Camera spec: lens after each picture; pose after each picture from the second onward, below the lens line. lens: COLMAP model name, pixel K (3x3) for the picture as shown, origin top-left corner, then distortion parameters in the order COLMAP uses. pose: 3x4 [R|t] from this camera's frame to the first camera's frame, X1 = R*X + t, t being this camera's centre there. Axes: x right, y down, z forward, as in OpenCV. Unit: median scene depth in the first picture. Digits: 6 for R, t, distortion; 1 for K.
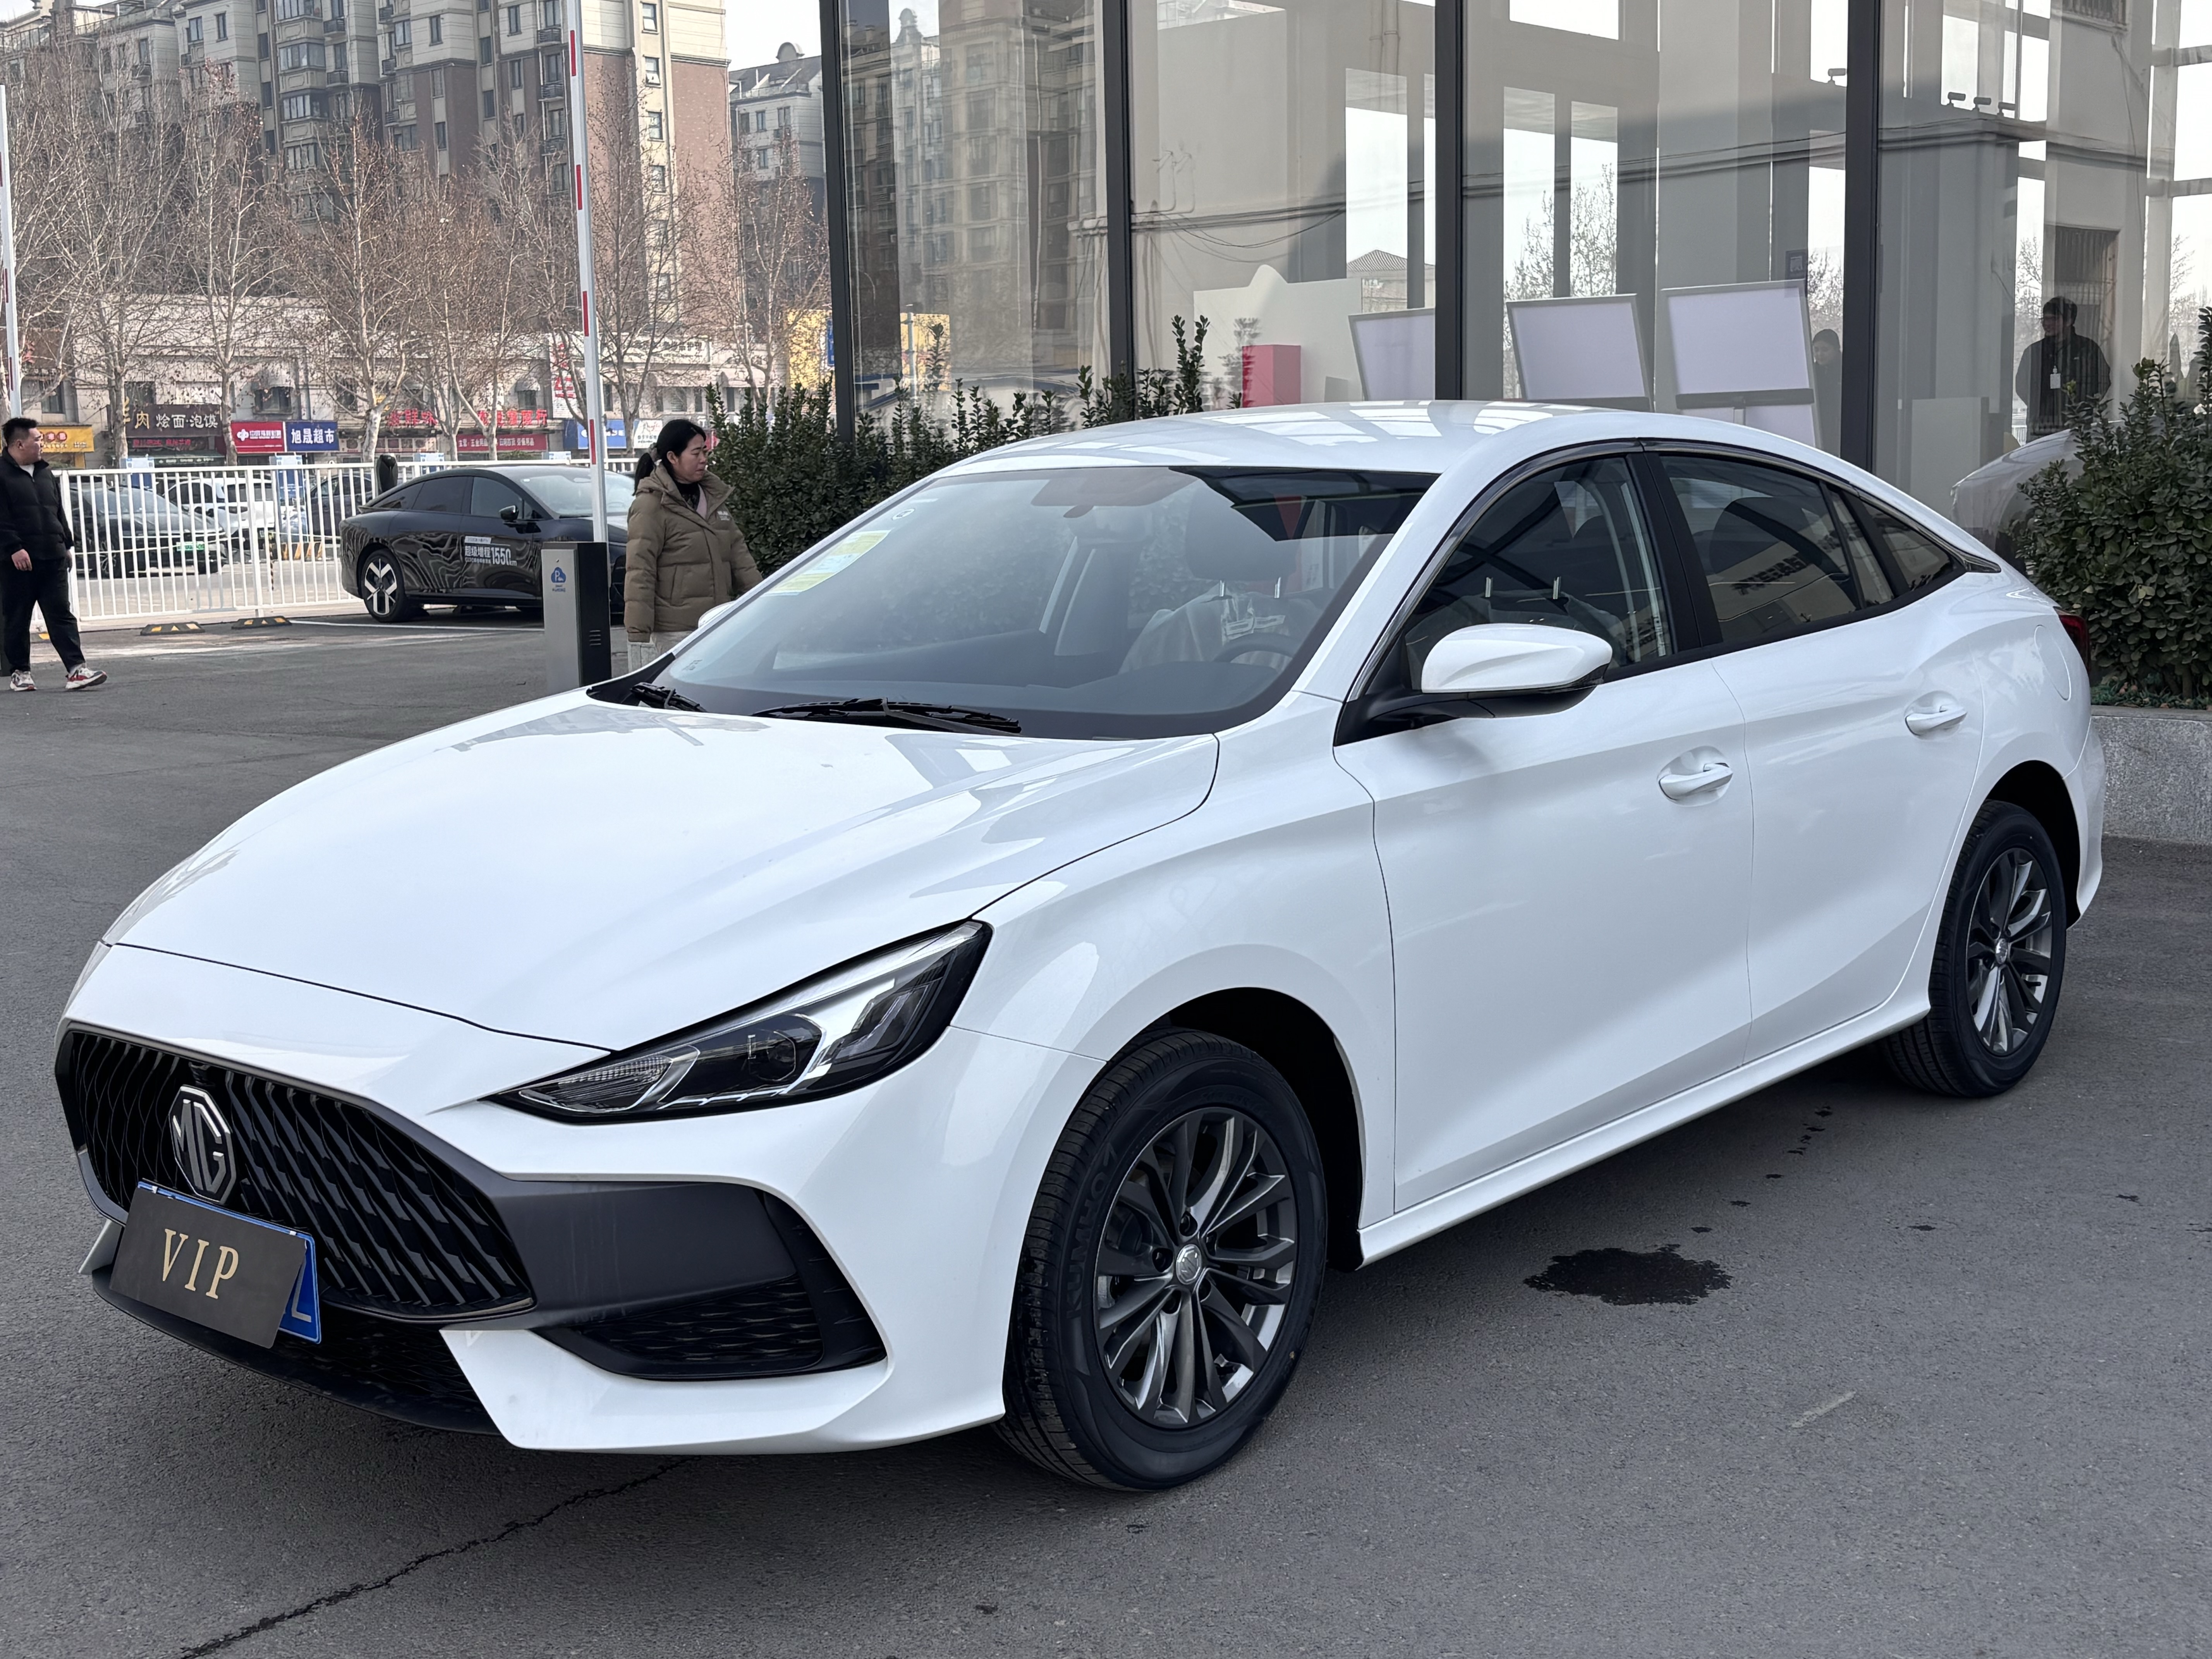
lens RADIAL K [[2635.6, 0, 1116.2], [0, 2635.6, 824.9], [0, 0, 1]] dist [0.017119, 0.000000]
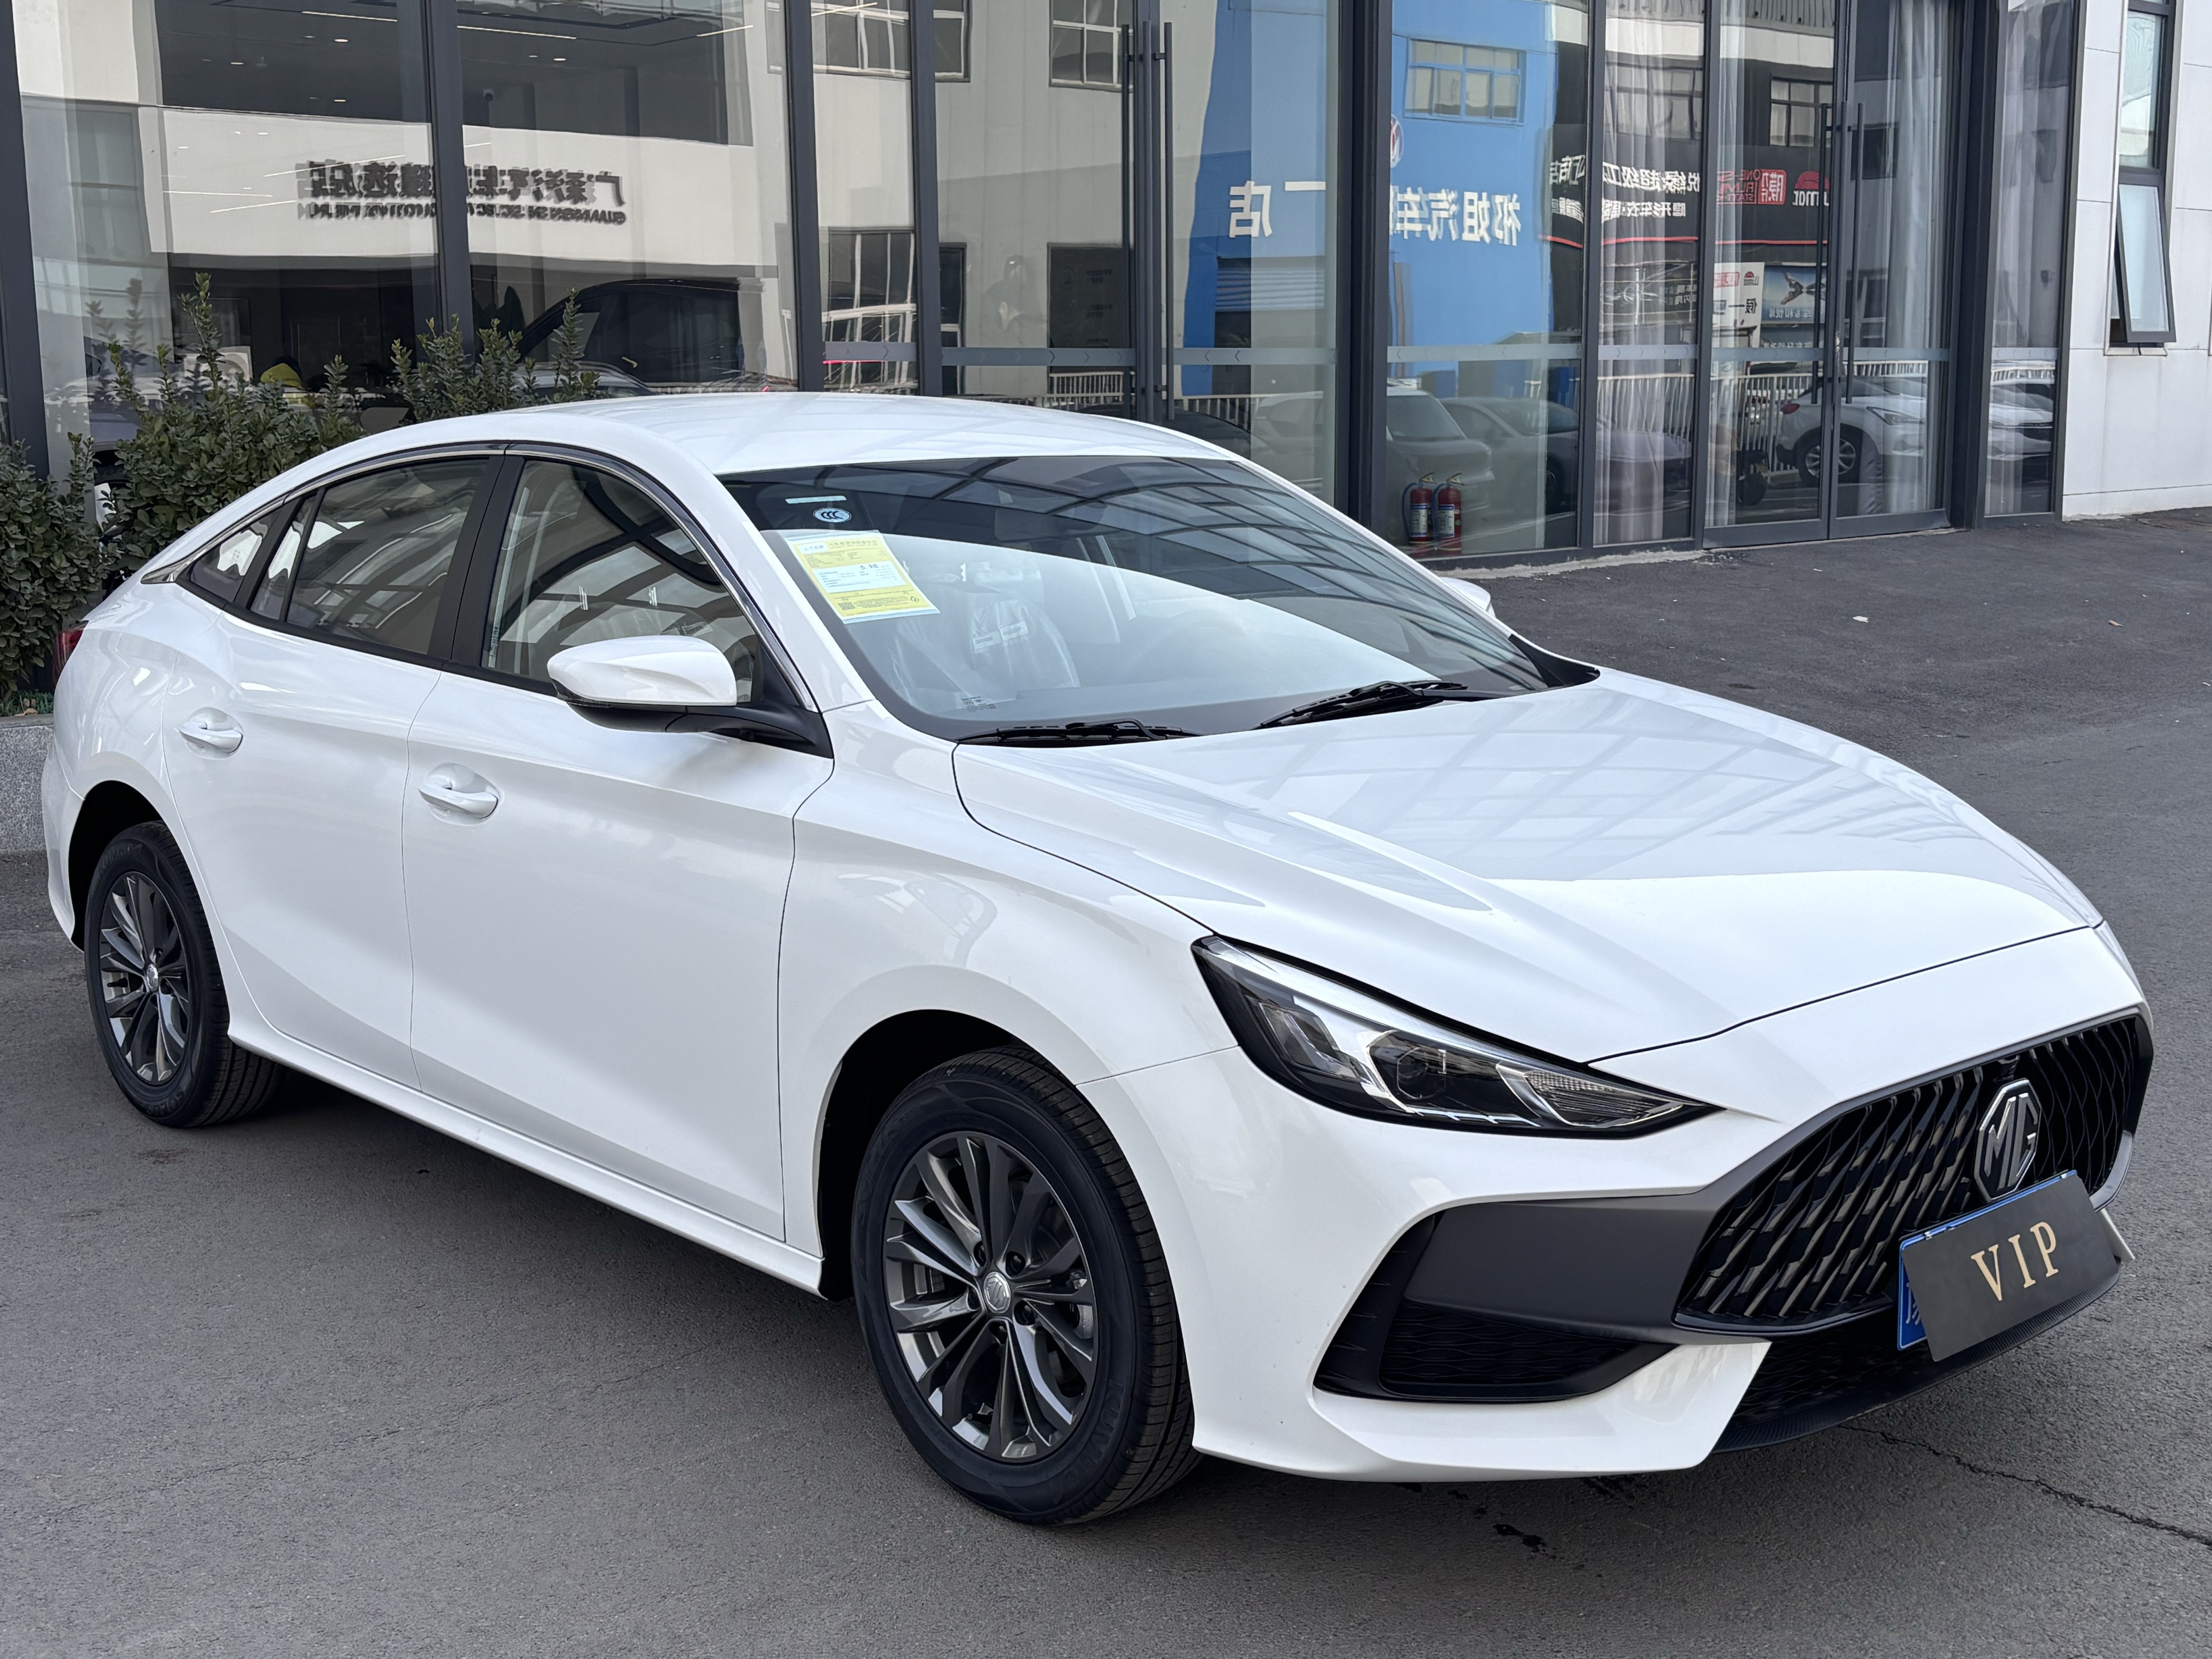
lens RADIAL K [[2635.6, 0, 1110.9], [0, 2635.6, 840.0], [0, 0, 1]] dist [0.017119, 0.000000]
pose [[0.100256, -0.146323, 0.984143, -1.334289], [0.149496, 0.980113, 0.130495, -0.165400], [-0.983666, 0.134043, 0.120137, 1.206181]]
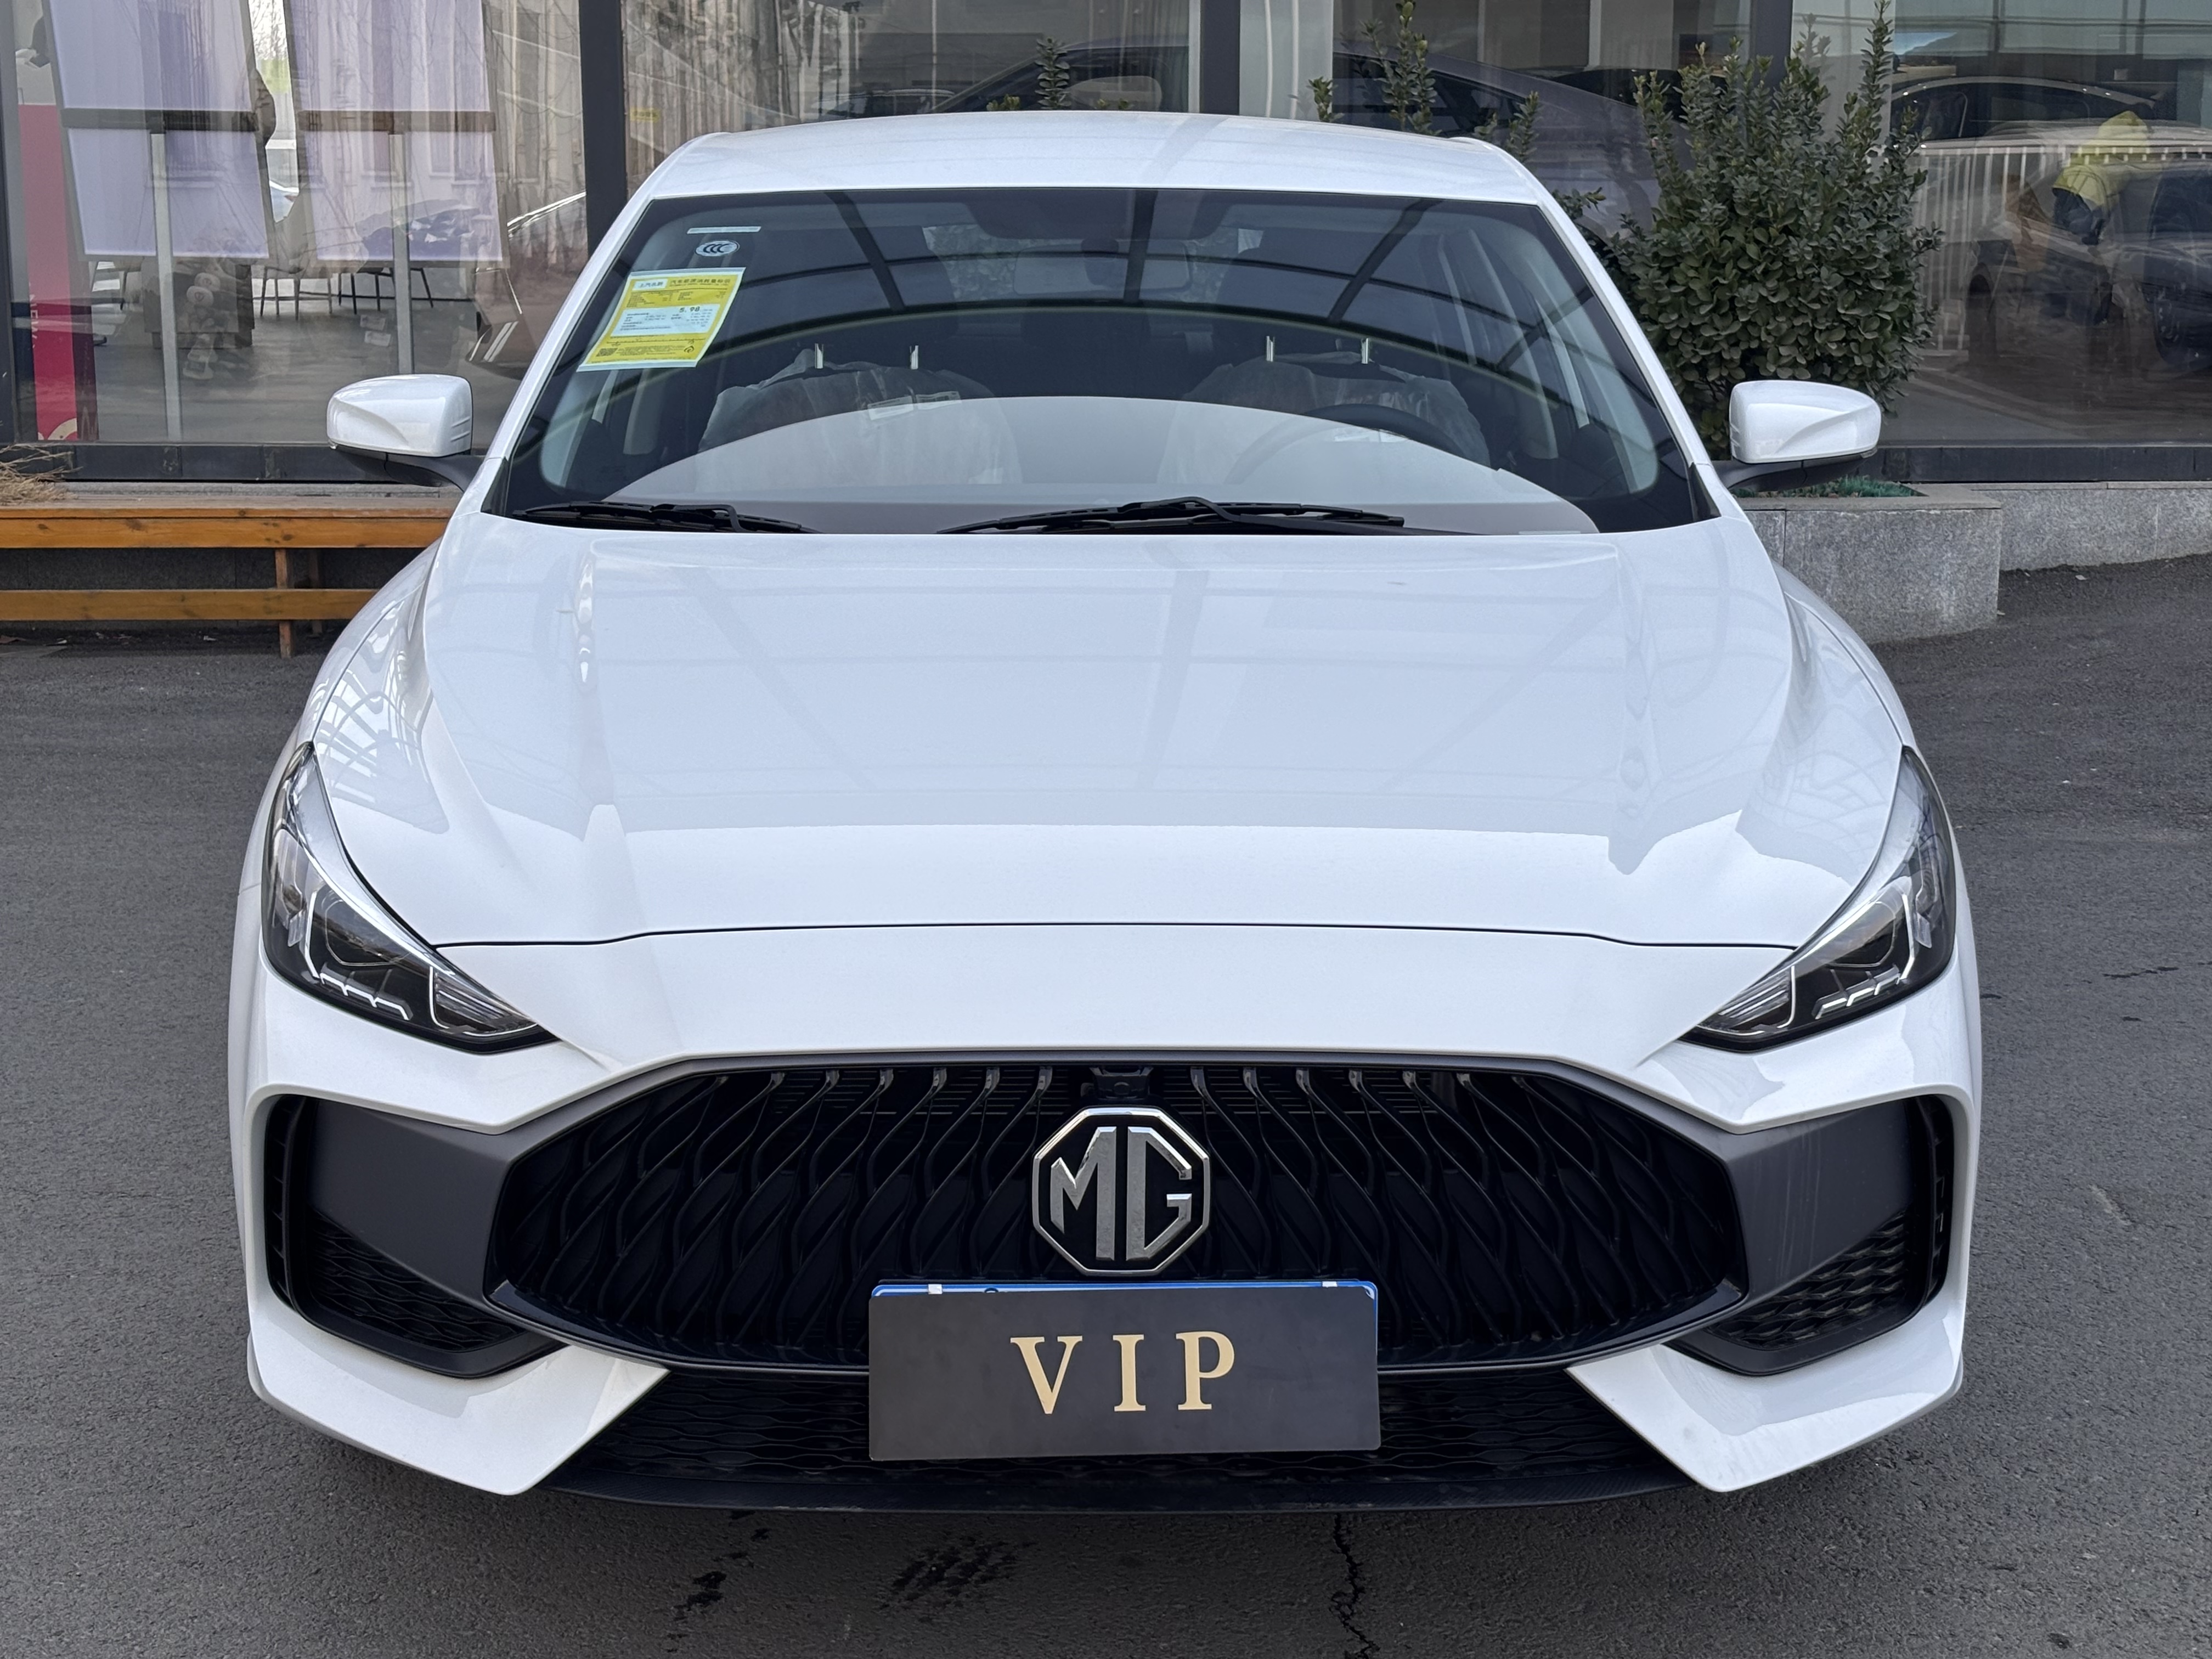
lens RADIAL K [[3378.2, 0, 1116.5], [0, 3378.2, 842.3], [0, 0, 1]] dist [0.157241, 0.000000]
pose [[0.733681, -0.105241, 0.671294, -0.915357], [0.076311, 0.994445, 0.072500, -0.027335], [-0.675195, -0.001964, 0.737637, 0.381447]]
